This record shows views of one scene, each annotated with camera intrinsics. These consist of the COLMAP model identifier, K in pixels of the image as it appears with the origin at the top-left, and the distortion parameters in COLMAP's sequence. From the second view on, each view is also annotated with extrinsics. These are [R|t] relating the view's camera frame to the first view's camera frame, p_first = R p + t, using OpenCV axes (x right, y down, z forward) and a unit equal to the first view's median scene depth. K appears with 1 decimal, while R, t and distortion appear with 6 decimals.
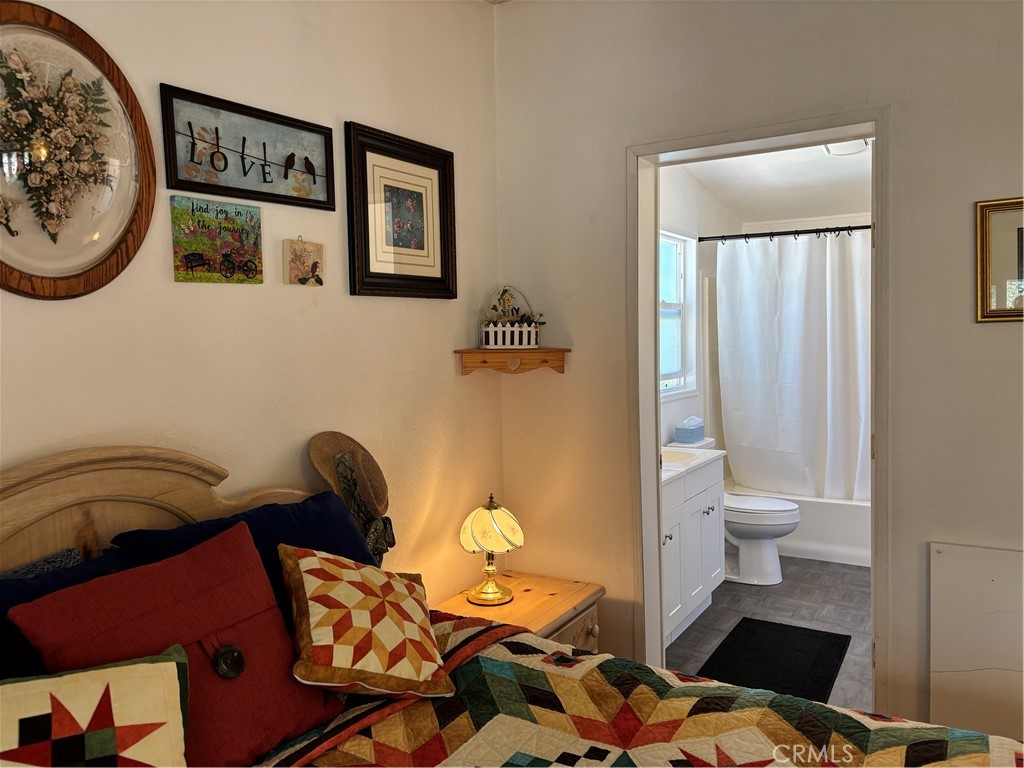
lens RADIAL K [[770.5, 0, 516.8], [0, 770.5, 375.2], [0, 0, 1]] dist [0.067217, -0.082576]
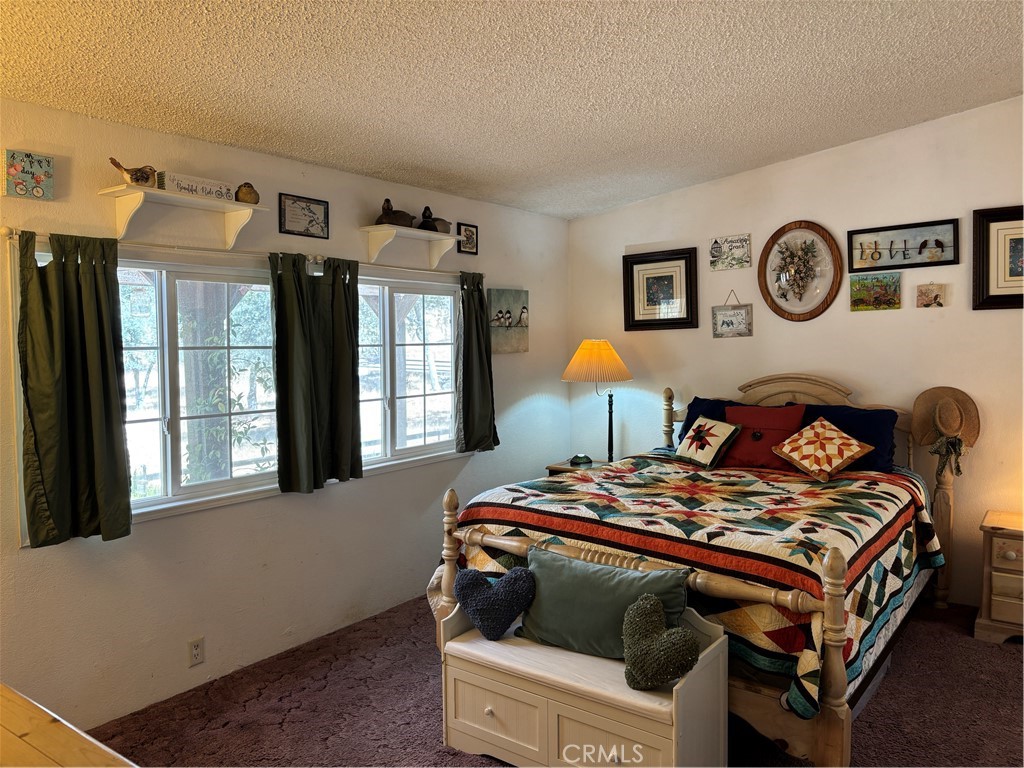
lens RADIAL K [[770.5, 0, 513.0], [0, 770.5, 381.2], [0, 0, 1]] dist [0.067217, -0.082576]
pose [[-0.079219, 0.075199, -0.994017, 1.714293], [-0.043189, 0.995955, 0.078788, -0.042185], [0.995921, 0.049172, -0.075651, 0.132990]]
